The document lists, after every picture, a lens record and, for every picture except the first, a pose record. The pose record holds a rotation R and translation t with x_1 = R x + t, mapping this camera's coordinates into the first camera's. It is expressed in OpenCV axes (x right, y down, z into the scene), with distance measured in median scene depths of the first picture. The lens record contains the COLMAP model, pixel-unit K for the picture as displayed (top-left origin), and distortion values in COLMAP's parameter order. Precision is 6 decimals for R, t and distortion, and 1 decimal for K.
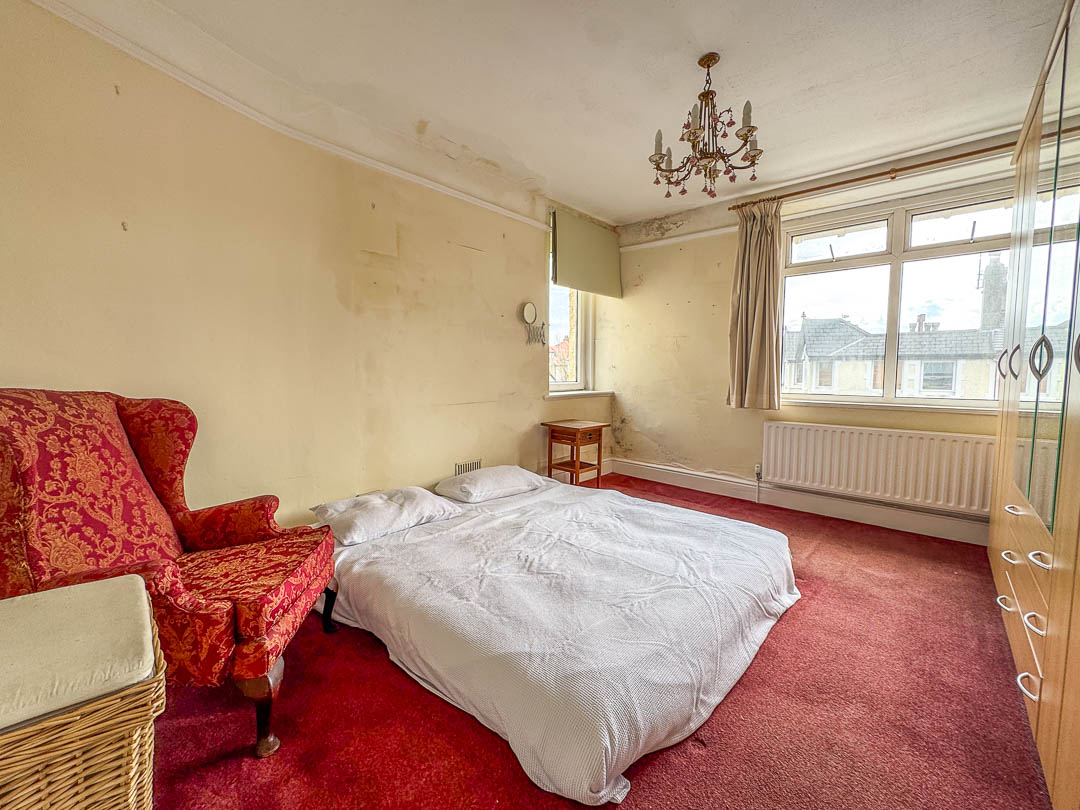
lens RADIAL K [[435.1, 0, 540.3], [0, 435.1, 401.6], [0, 0, 1]] dist [-0.000791, 0.000499]
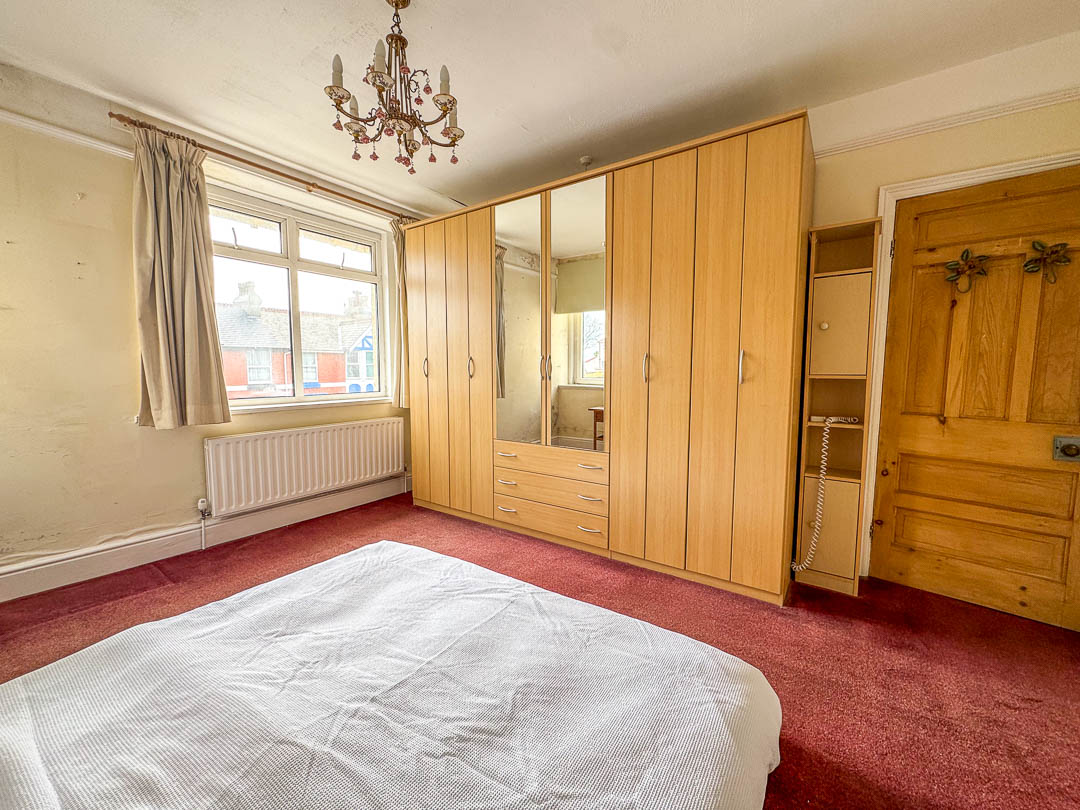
lens RADIAL K [[435.1, 0, 536.6], [0, 435.1, 403.0], [0, 0, 1]] dist [-0.000791, 0.000499]
pose [[-0.110743, -0.086539, 0.990074, -0.322249], [0.064816, 0.993452, 0.094084, -0.058170], [-0.991733, 0.074592, -0.104409, 0.554750]]
